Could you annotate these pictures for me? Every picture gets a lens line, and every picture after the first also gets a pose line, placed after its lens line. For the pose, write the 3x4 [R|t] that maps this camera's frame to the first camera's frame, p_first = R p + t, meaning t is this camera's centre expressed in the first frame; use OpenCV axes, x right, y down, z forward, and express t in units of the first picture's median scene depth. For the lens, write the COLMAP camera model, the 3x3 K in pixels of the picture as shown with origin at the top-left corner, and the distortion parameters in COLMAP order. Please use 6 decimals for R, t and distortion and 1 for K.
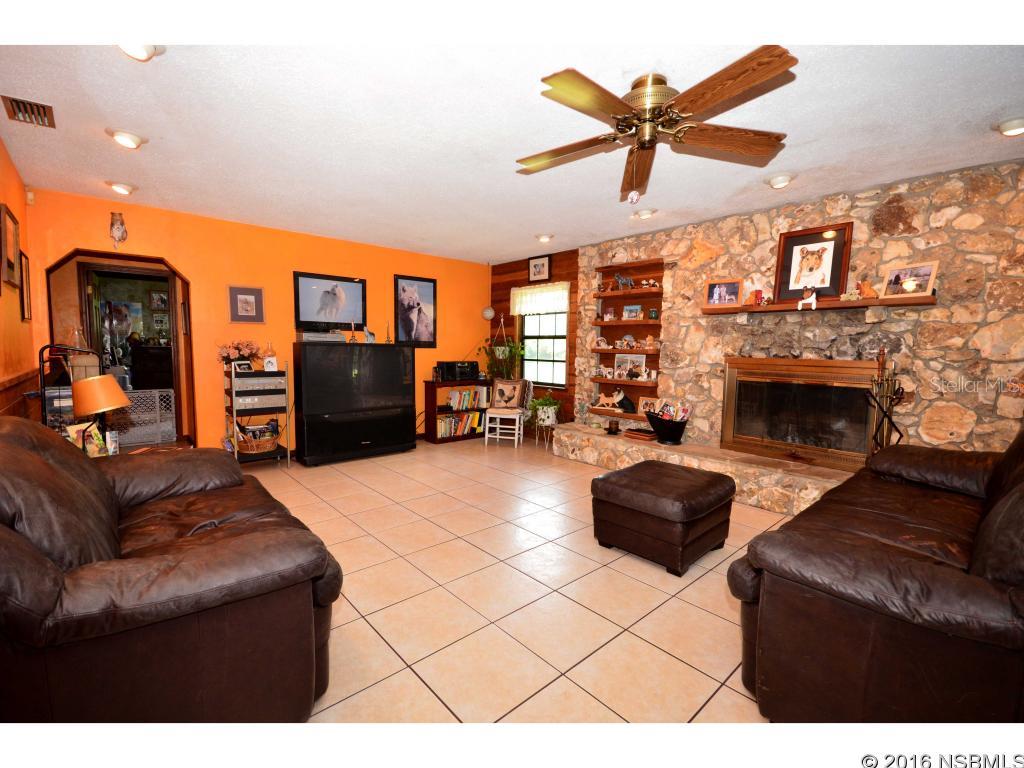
lens RADIAL K [[450.1, 0, 514.4], [0, 450.1, 384.7], [0, 0, 1]] dist [-0.001660, -0.003573]
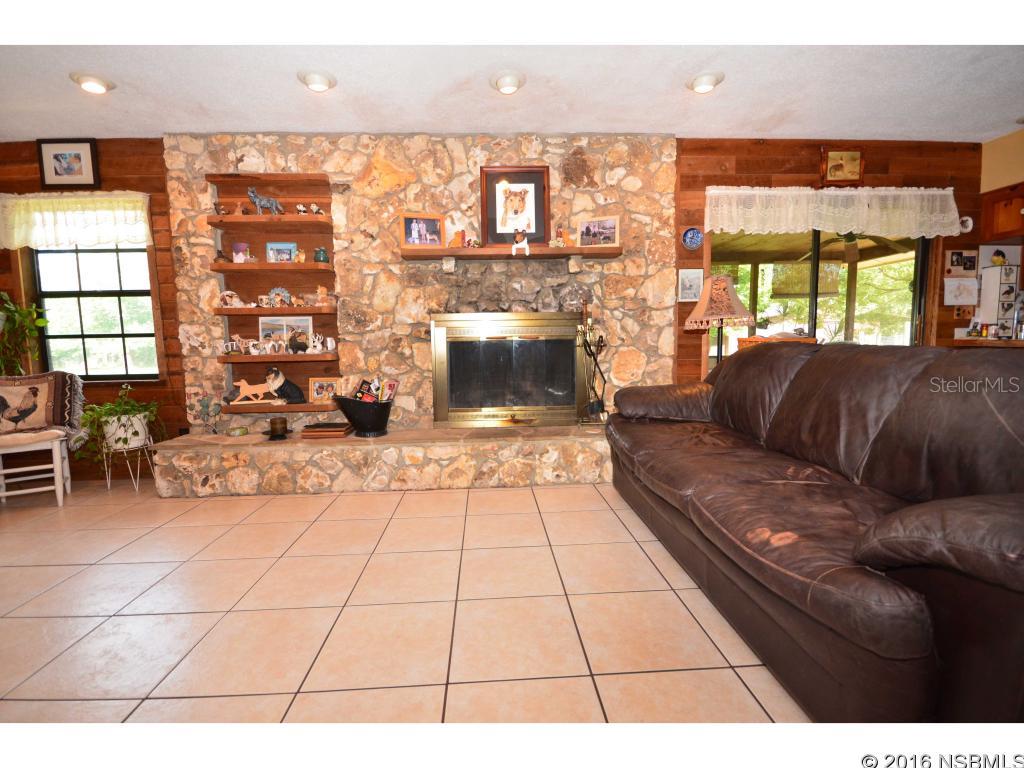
lens RADIAL K [[450.1, 0, 510.0], [0, 450.1, 385.2], [0, 0, 1]] dist [-0.001660, -0.003573]
pose [[0.631876, -0.103058, 0.768187, -0.066433], [0.091738, 0.994098, 0.057905, 0.030648], [-0.769621, 0.033883, 0.637601, 0.381381]]
